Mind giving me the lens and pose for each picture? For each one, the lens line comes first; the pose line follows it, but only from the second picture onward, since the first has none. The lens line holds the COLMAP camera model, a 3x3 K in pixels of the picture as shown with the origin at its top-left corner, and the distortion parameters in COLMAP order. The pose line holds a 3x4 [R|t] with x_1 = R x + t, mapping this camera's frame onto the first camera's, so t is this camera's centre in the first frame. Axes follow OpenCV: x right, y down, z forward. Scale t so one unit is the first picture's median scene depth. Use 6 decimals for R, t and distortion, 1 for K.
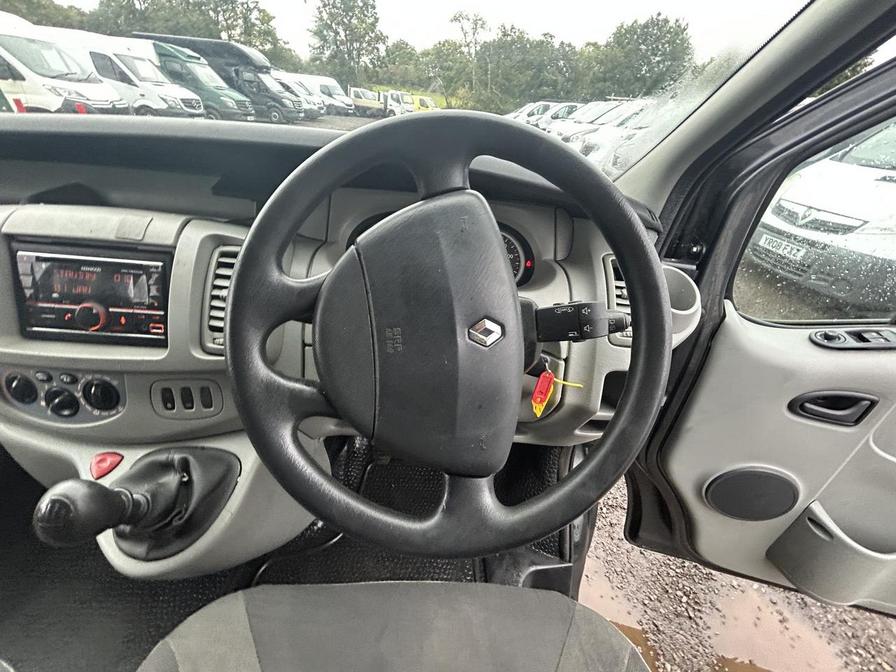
lens RADIAL K [[362.5, 0, 448.2], [0, 362.5, 337.2], [0, 0, 1]] dist [-0.001226, -0.000041]
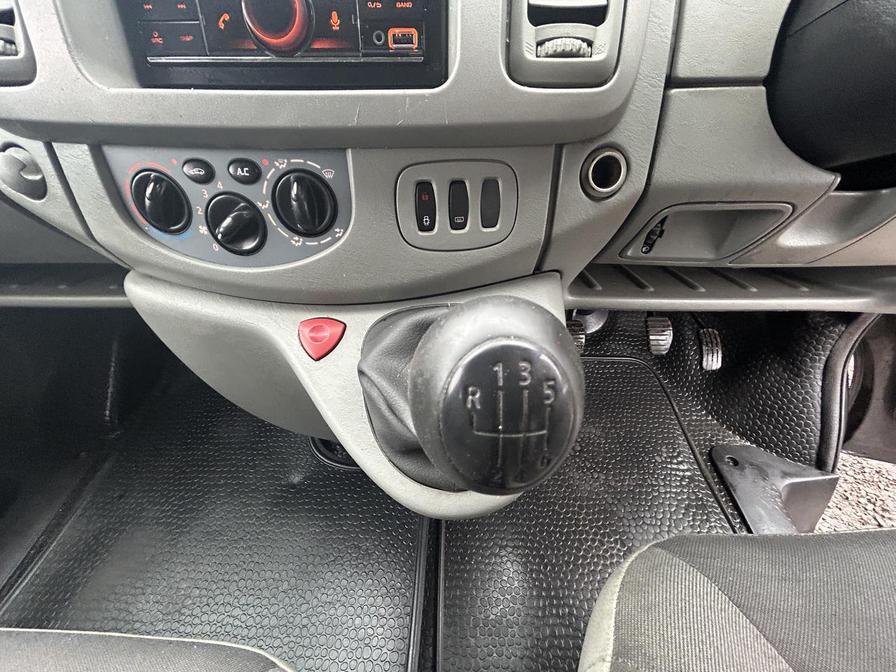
lens RADIAL K [[362.5, 0, 448.2], [0, 362.5, 337.2], [0, 0, 1]] dist [-0.001226, -0.000041]
pose [[0.994551, -0.037617, -0.097225, -0.699791], [0.057897, 0.974882, 0.215066, 0.243628], [0.086692, -0.219524, 0.971748, 0.461948]]
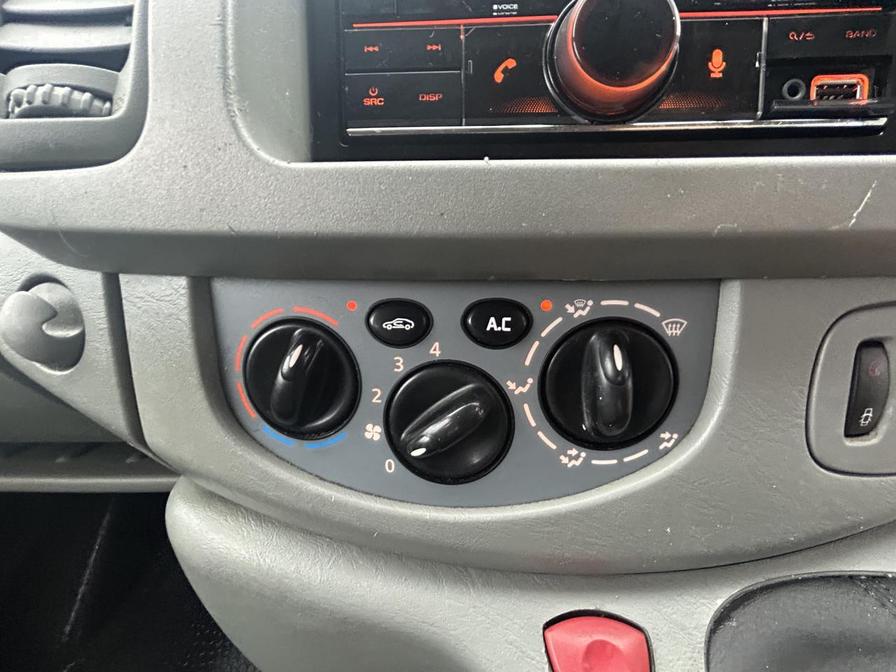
lens RADIAL K [[359.6, 0, 446.8], [0, 359.6, 339.7], [0, 0, 1]] dist [0.001290, 0.000093]
pose [[0.993106, -0.073271, -0.091495, -1.030617], [0.062890, 0.991761, -0.111598, 0.147708], [0.098918, 0.105074, 0.989533, 0.732462]]
